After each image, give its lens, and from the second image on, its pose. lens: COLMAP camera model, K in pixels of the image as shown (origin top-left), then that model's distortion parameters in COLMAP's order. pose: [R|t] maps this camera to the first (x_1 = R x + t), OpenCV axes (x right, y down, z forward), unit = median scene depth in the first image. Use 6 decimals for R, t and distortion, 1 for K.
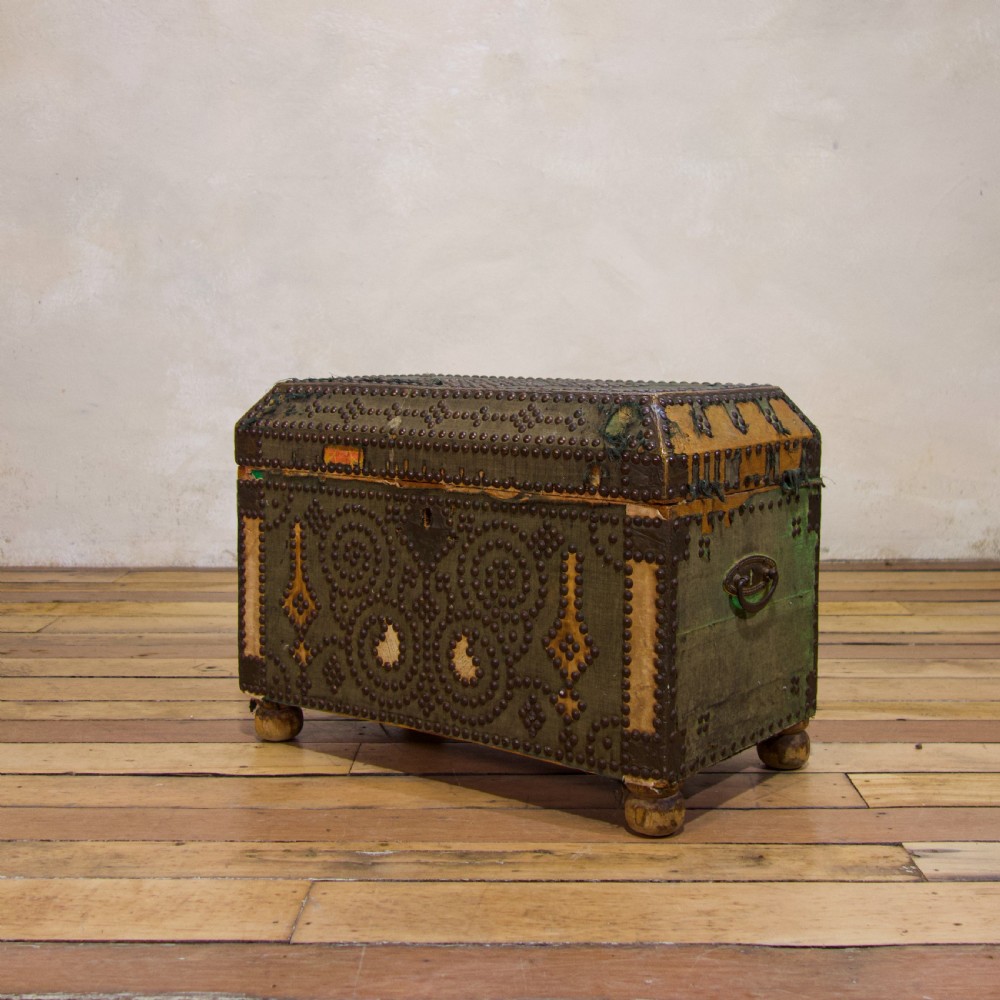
lens RADIAL K [[1416.8, 0, 557.7], [0, 1416.8, 392.8], [0, 0, 1]] dist [0.035912, 0.000000]
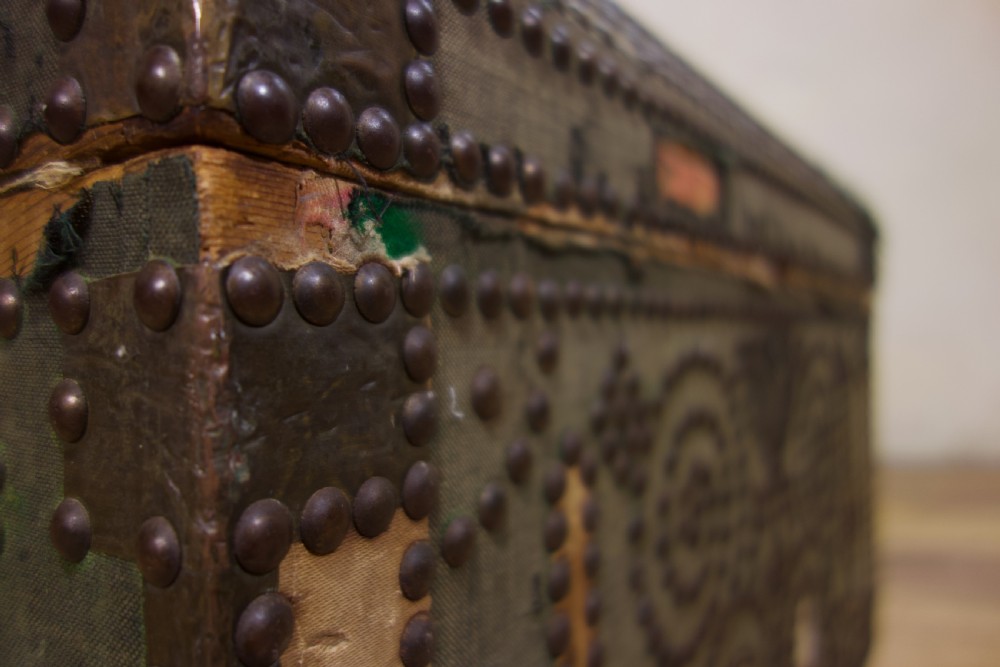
lens RADIAL K [[780.9, 0, 502.0], [0, 780.9, 323.6], [0, 0, 1]] dist [0.016887, -0.010325]
pose [[-0.034647, -0.003657, 0.999393, -0.334085], [0.048908, 0.998789, 0.005350, 0.077035], [-0.998202, 0.049063, -0.034427, 1.127372]]
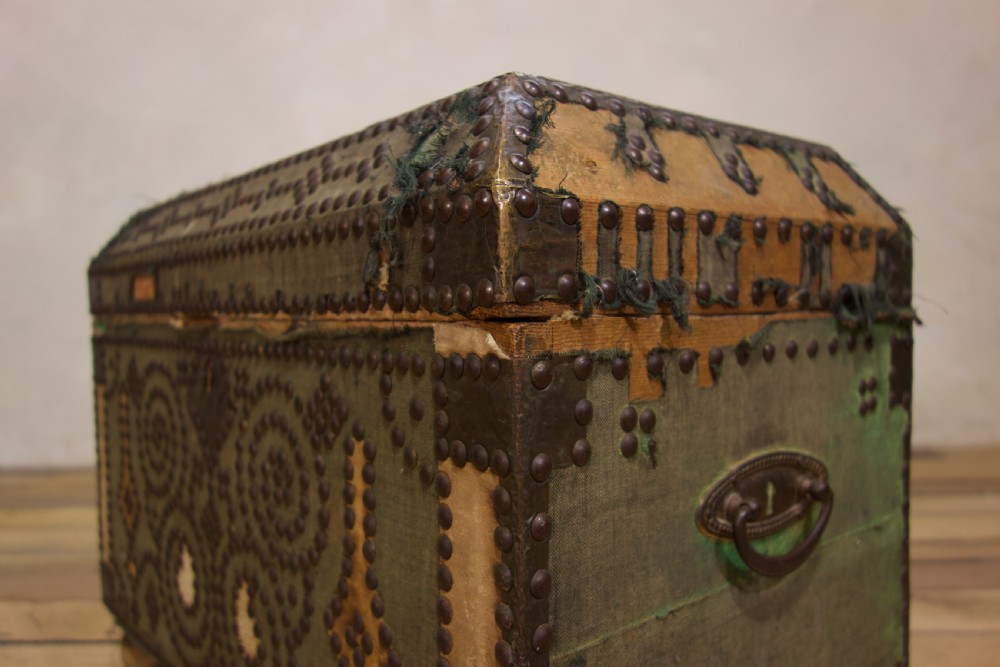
lens RADIAL K [[780.9, 0, 507.8], [0, 780.9, 336.0], [0, 0, 1]] dist [0.016887, -0.010325]
pose [[0.970895, -0.010295, -0.239284, 0.115444], [0.008862, 0.999936, -0.007065, 0.077764], [0.239341, 0.004739, 0.970924, 0.731257]]
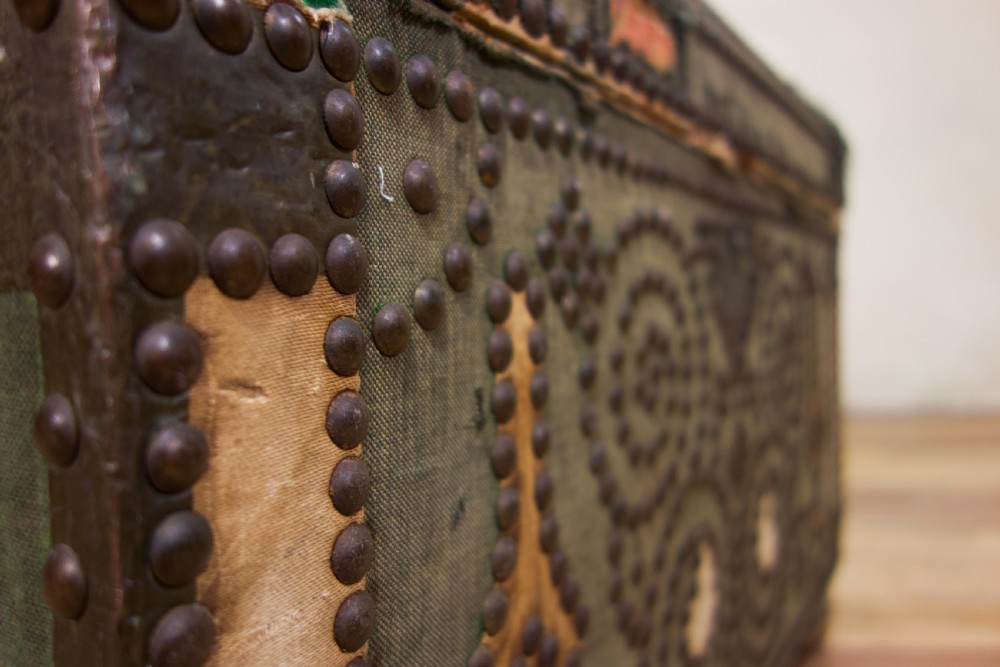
lens RADIAL K [[780.9, 0, 503.4], [0, 780.9, 328.6], [0, 0, 1]] dist [0.016887, -0.010325]
pose [[-0.061519, -0.045913, 0.997049, -0.331306], [0.057280, 0.997133, 0.049451, 0.101912], [-0.996461, 0.060153, -0.058713, 1.122440]]
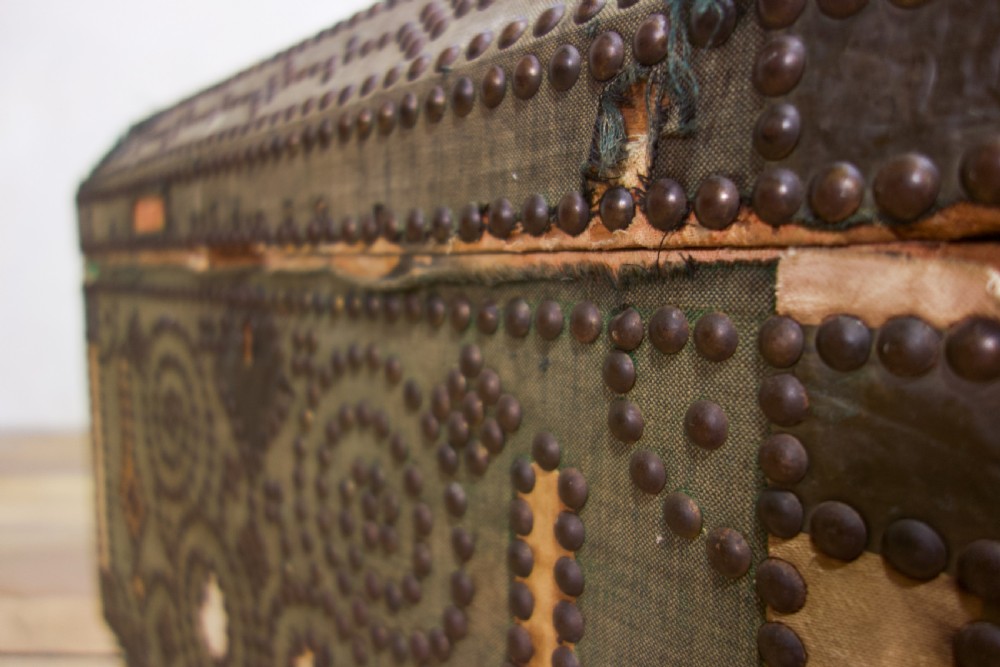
lens RADIAL K [[780.9, 0, 501.6], [0, 780.9, 341.3], [0, 0, 1]] dist [0.016887, -0.010325]
pose [[0.969421, 0.016911, -0.244818, 0.035362], [-0.003701, 0.998517, 0.054322, 0.078827], [0.245374, -0.051755, 0.968046, 0.827195]]
